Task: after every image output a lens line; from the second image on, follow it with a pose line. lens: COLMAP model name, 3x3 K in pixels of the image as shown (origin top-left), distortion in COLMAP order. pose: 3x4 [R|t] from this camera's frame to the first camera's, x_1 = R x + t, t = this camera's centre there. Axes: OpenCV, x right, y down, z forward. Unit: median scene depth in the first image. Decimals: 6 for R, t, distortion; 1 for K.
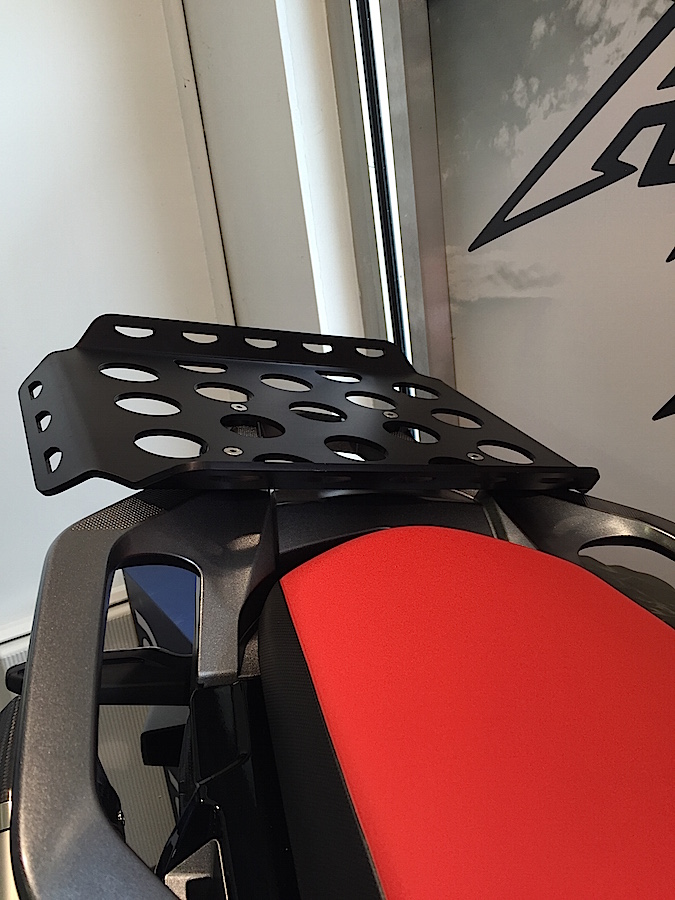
lens RADIAL K [[765.8, 0, 372.2], [0, 765.8, 439.2], [0, 0, 1]] dist [0.087220, -0.125642]
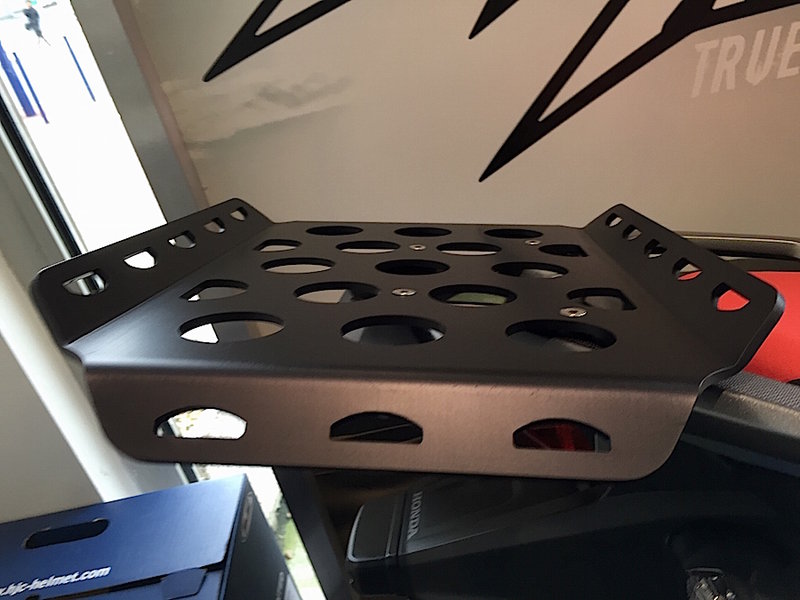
lens RADIAL K [[680.7, 0, 402.2], [0, 680.7, 311.9], [0, 0, 1]] dist [0.087220, -0.125642]
pose [[0.503107, -0.430184, 0.749550, -0.538034], [0.381529, 0.888774, 0.254001, -0.152985], [-0.775447, 0.158186, 0.611276, 0.483293]]
